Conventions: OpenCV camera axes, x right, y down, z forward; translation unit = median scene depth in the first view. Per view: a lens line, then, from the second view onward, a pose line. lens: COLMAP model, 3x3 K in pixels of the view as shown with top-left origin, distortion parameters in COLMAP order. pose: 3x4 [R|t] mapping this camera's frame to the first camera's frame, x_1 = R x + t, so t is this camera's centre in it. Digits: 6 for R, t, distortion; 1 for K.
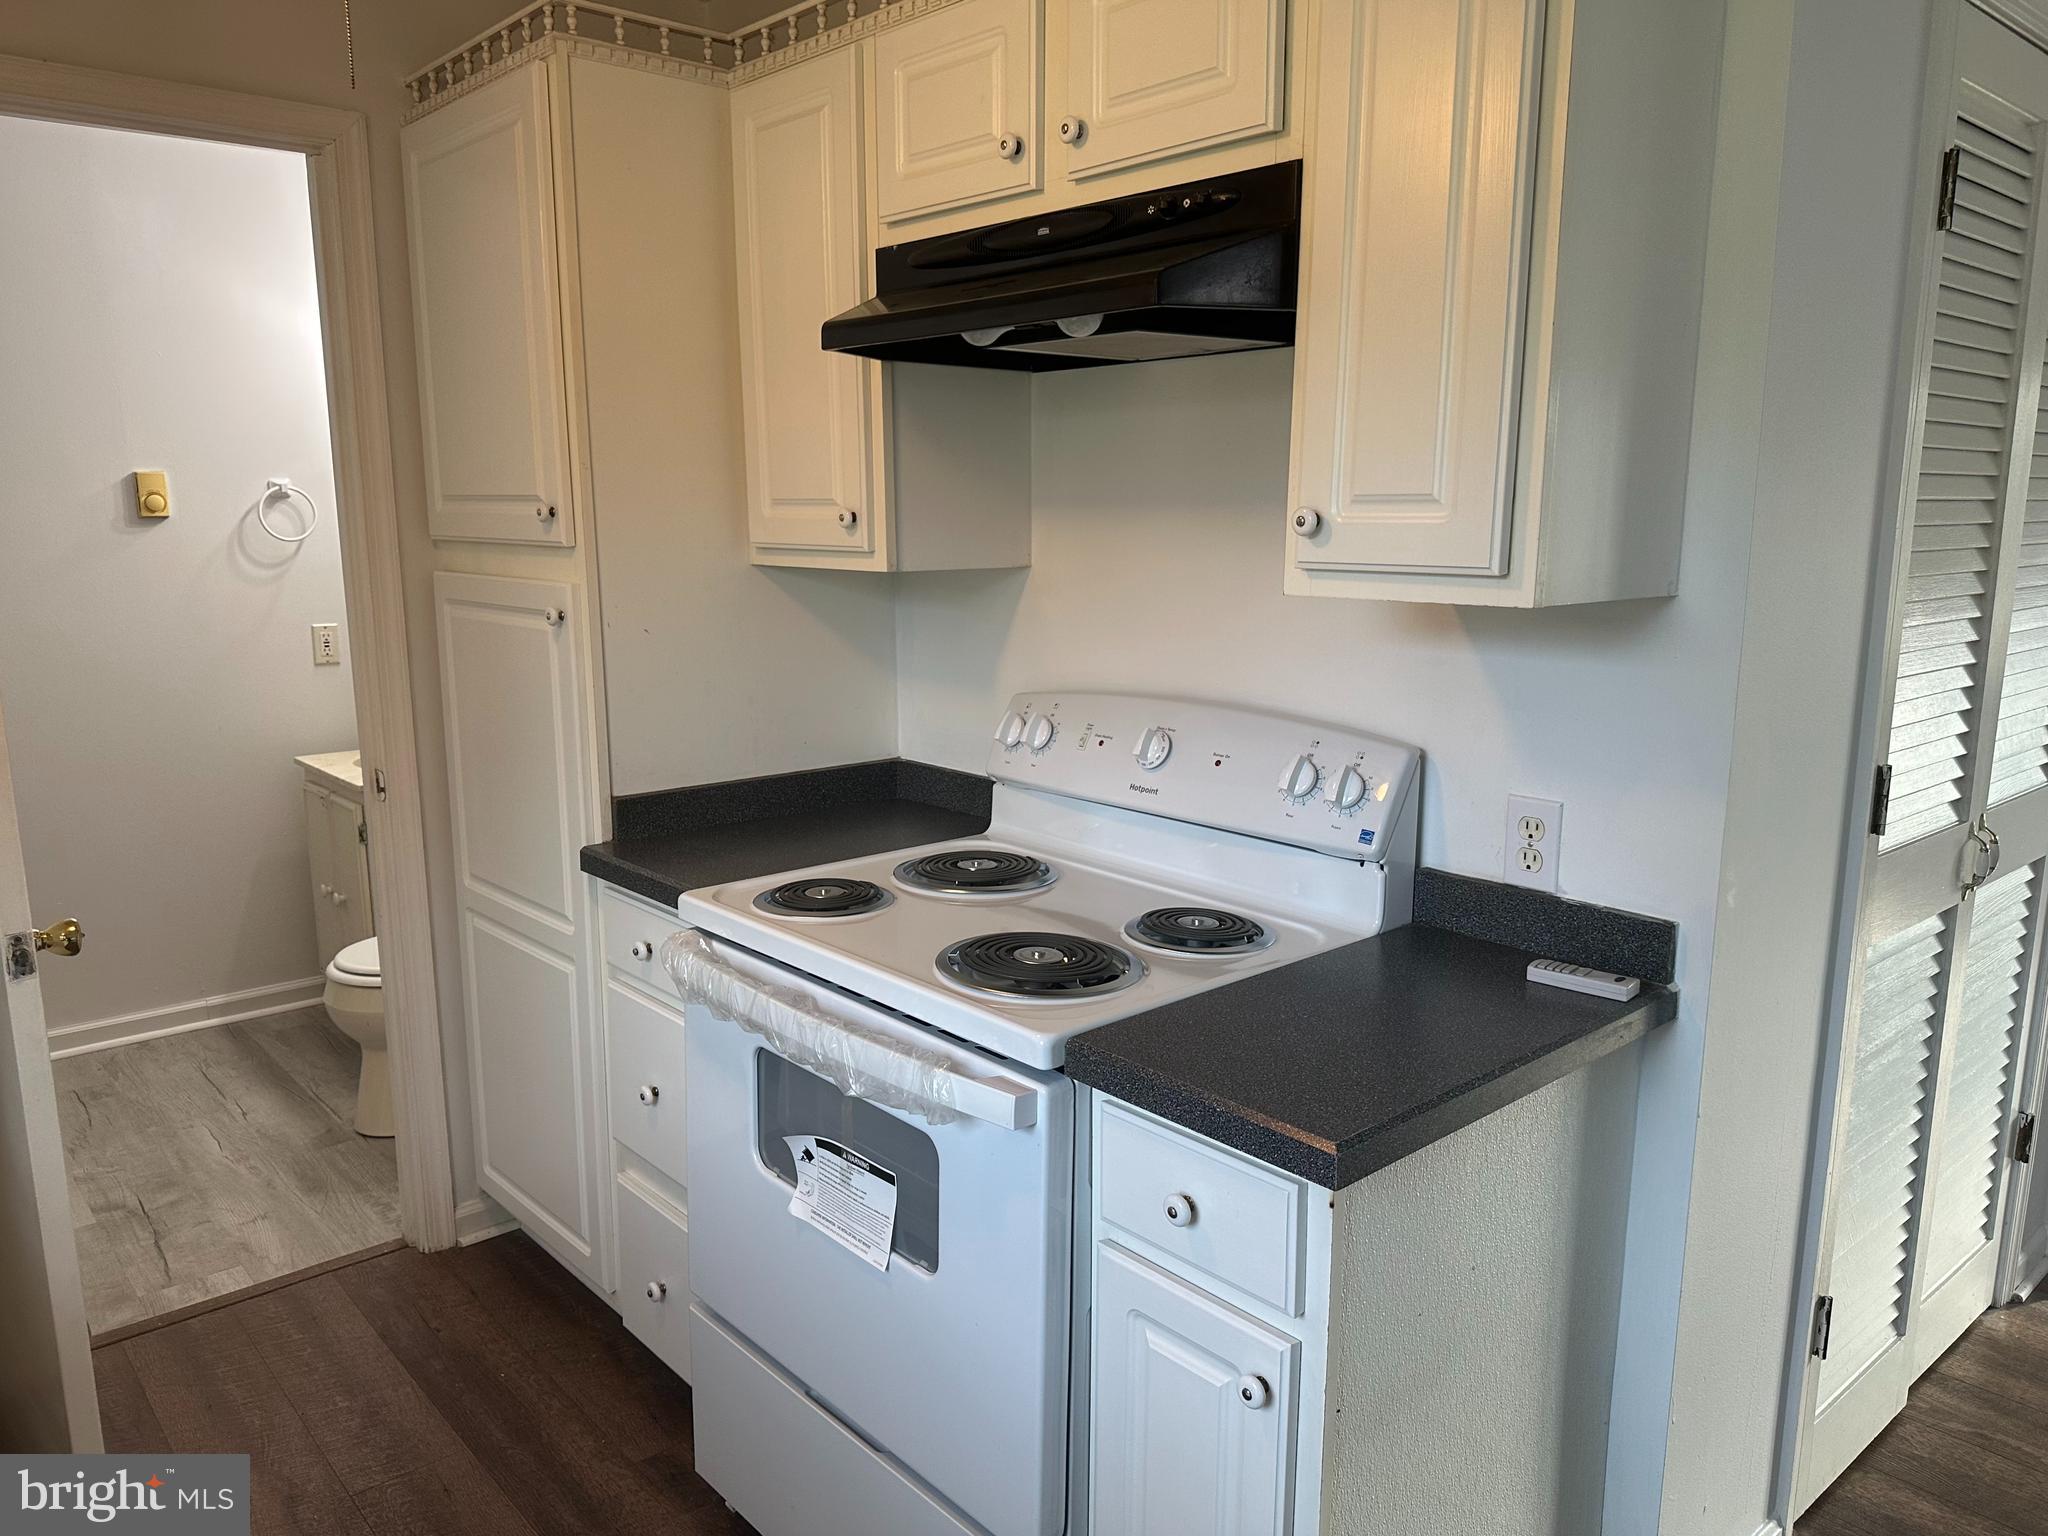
lens RADIAL K [[1450.4, 0, 1014.7], [0, 1450.4, 771.3], [0, 0, 1]] dist [0.086085, -0.148199]
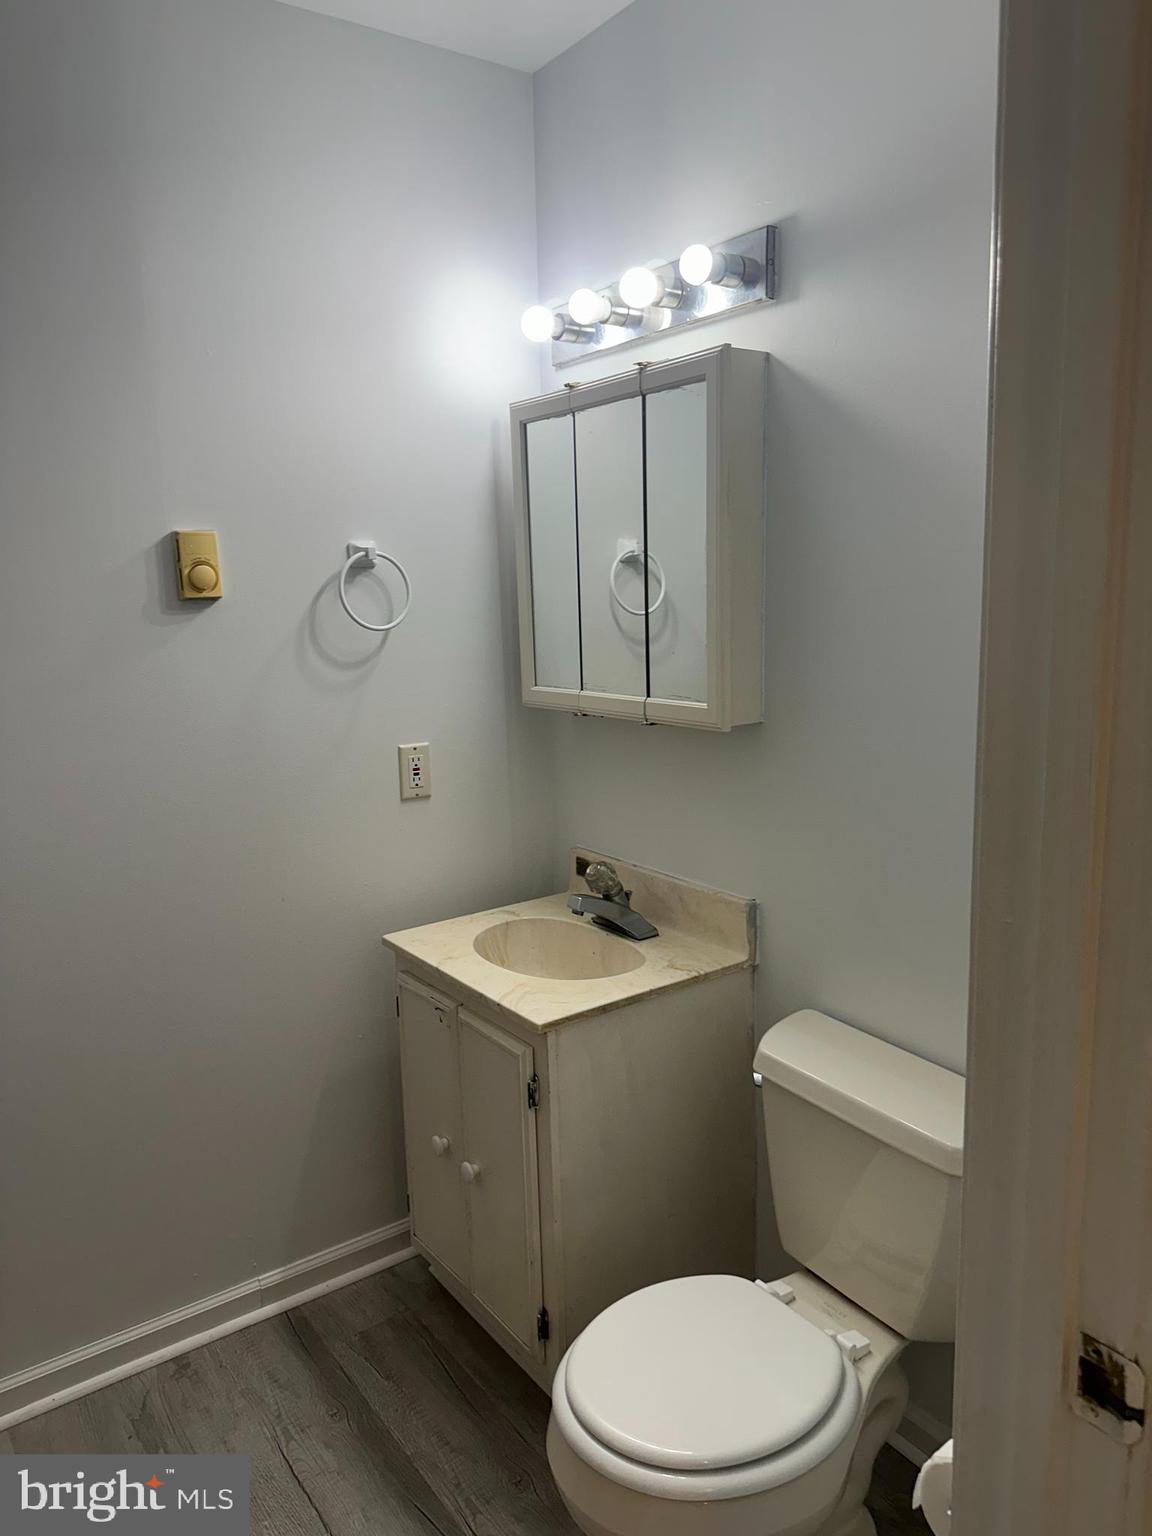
lens RADIAL K [[1087.8, 0, 574.7], [0, 1087.8, 764.3], [0, 0, 1]] dist [0.086085, -0.148199]
pose [[0.994031, -0.014757, -0.108100, -0.360079], [0.012418, 0.999675, -0.022280, -0.083341], [0.108393, 0.020804, 0.993890, 0.515615]]
